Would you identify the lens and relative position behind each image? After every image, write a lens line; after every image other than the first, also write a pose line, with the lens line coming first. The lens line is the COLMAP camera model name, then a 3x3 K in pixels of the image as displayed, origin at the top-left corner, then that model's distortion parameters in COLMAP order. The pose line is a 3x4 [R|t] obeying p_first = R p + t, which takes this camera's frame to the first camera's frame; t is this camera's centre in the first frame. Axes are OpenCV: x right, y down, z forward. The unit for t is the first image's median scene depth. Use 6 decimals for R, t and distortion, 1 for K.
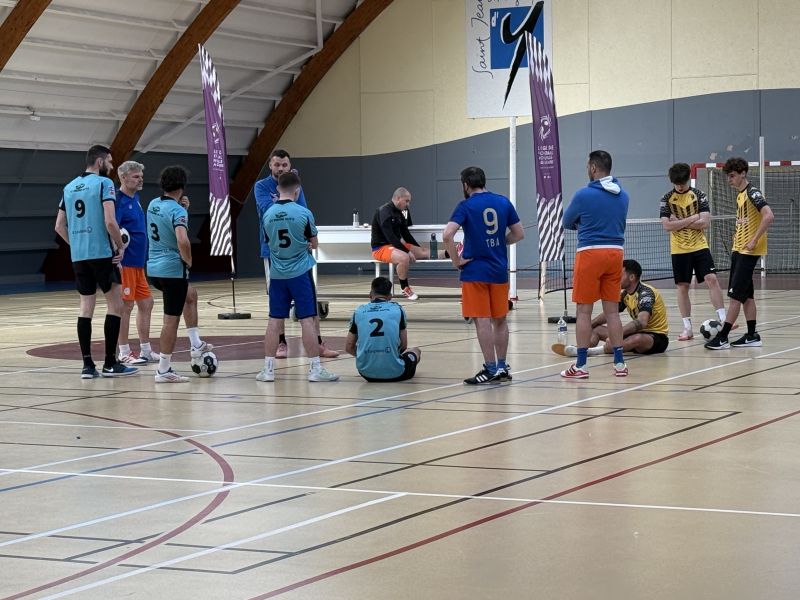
lens RADIAL K [[1945.8, 0, 400.0], [0, 1945.8, 300.0], [0, 0, 1]] dist [0.080990, 0.404692]
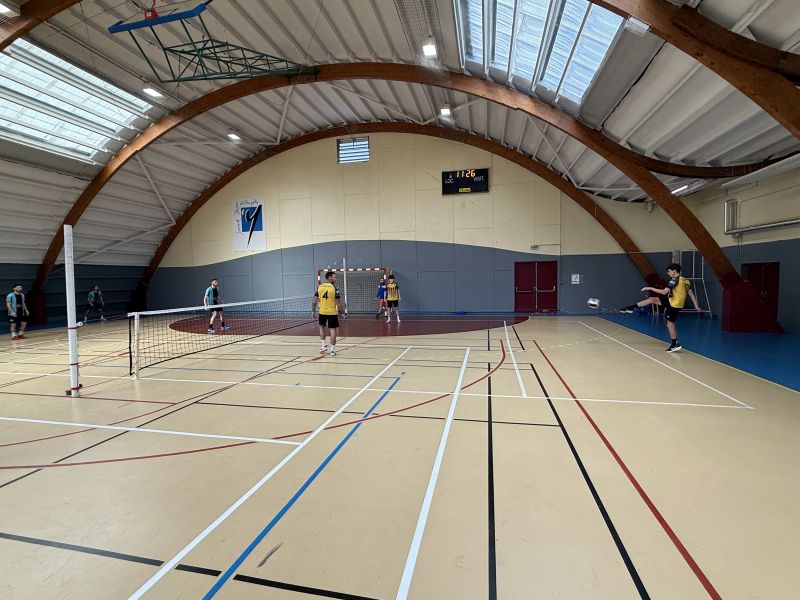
lens RADIAL K [[382.4, 0, 400.0], [0, 382.4, 300.0], [0, 0, 1]] dist [0.000661, -0.000045]
pose [[0.968797, -0.019000, 0.247125, 0.120558], [0.017163, 0.999807, 0.009586, -0.032544], [-0.247260, -0.005046, 0.968936, 0.476599]]
